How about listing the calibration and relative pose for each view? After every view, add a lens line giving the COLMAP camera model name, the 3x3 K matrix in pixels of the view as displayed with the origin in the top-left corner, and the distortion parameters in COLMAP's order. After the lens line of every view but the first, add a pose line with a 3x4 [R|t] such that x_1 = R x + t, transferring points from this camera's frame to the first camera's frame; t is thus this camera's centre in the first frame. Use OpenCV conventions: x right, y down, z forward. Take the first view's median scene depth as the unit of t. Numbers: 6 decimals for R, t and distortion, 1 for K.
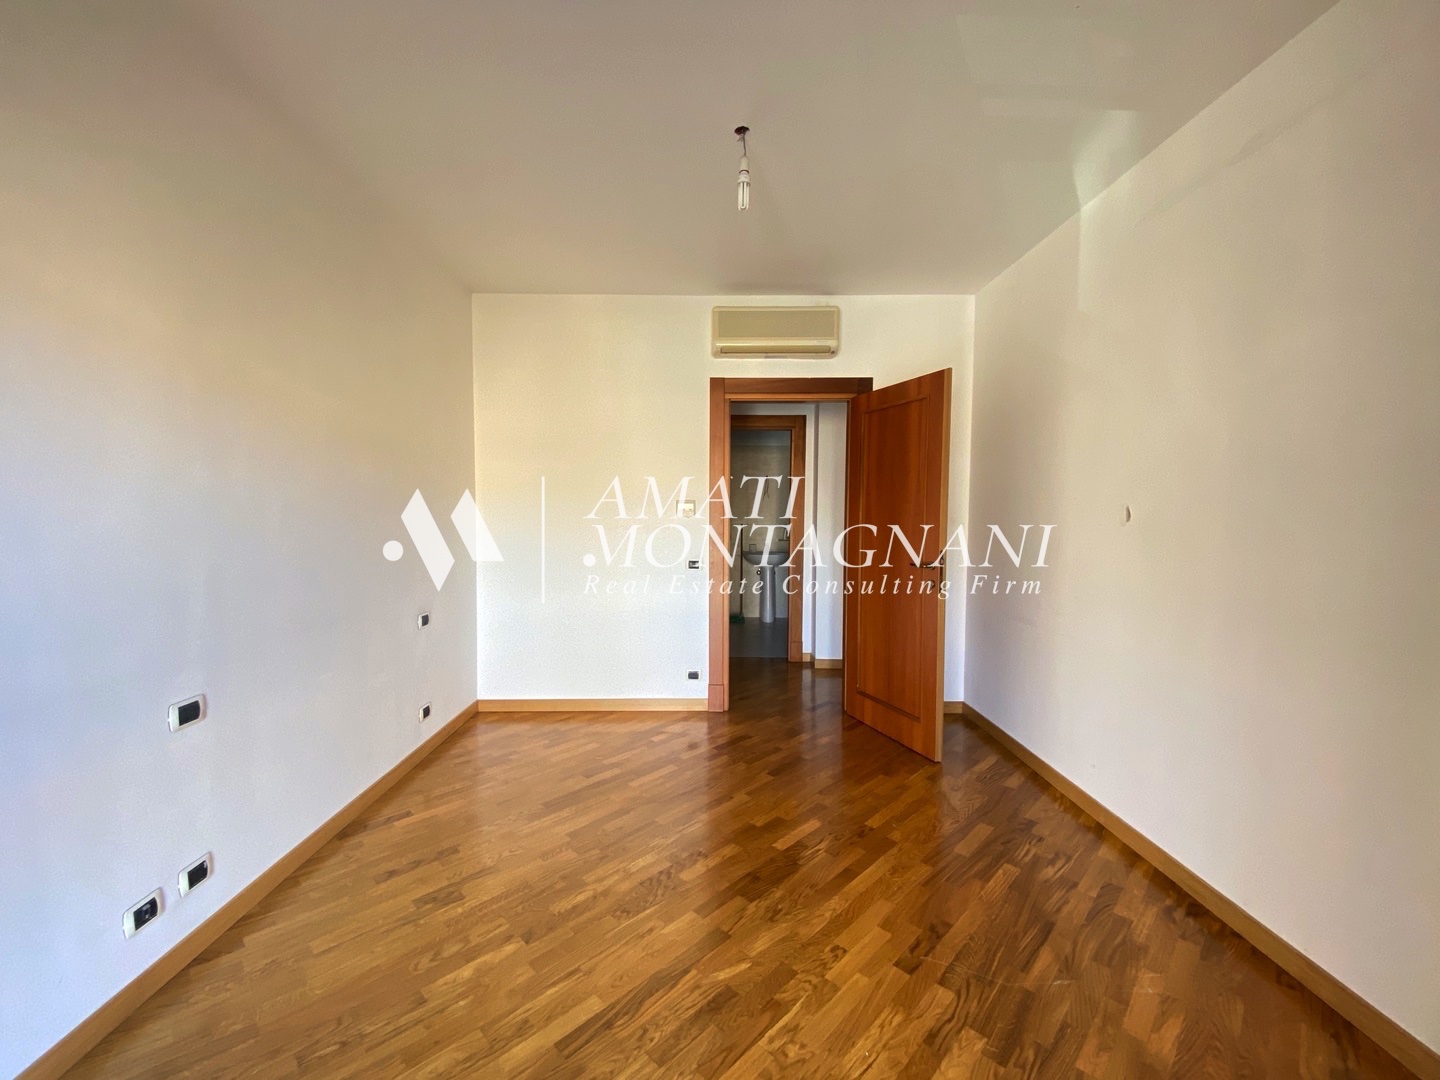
lens RADIAL K [[582.2, 0, 713.4], [0, 582.2, 538.9], [0, 0, 1]] dist [0.017704, -0.019065]
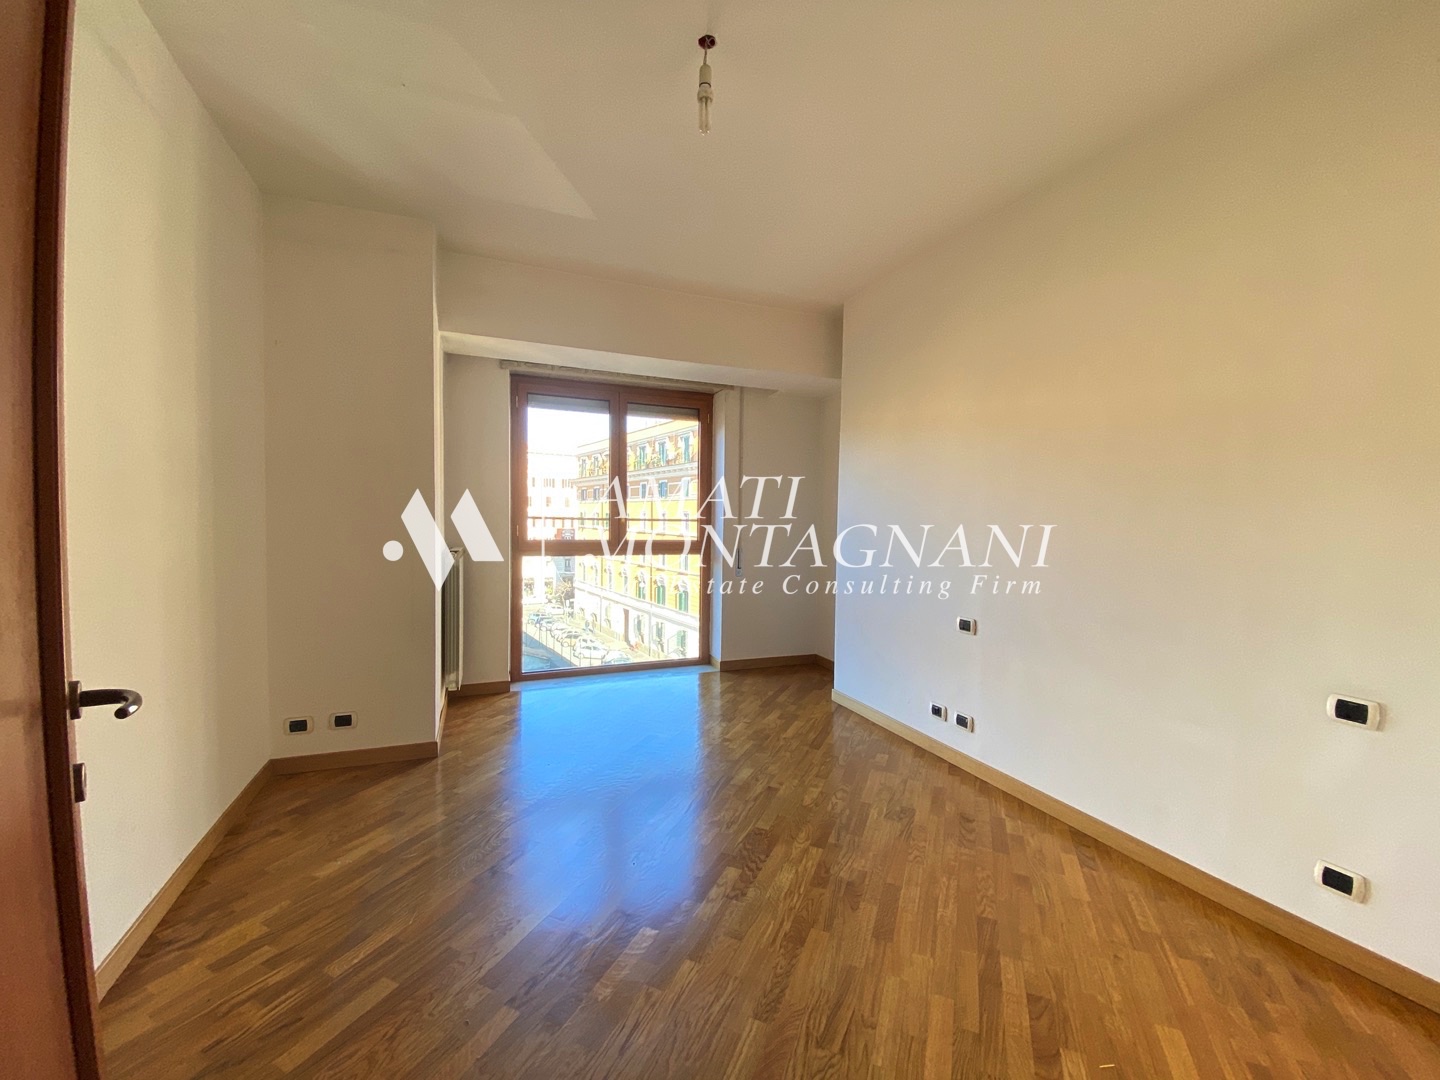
lens RADIAL K [[582.2, 0, 713.4], [0, 582.2, 538.9], [0, 0, 1]] dist [0.017704, -0.019065]
pose [[-0.930110, -0.004914, -0.367248, 0.348069], [-0.037002, 0.996077, 0.080385, -0.055148], [0.365412, 0.088356, -0.926643, 1.860395]]
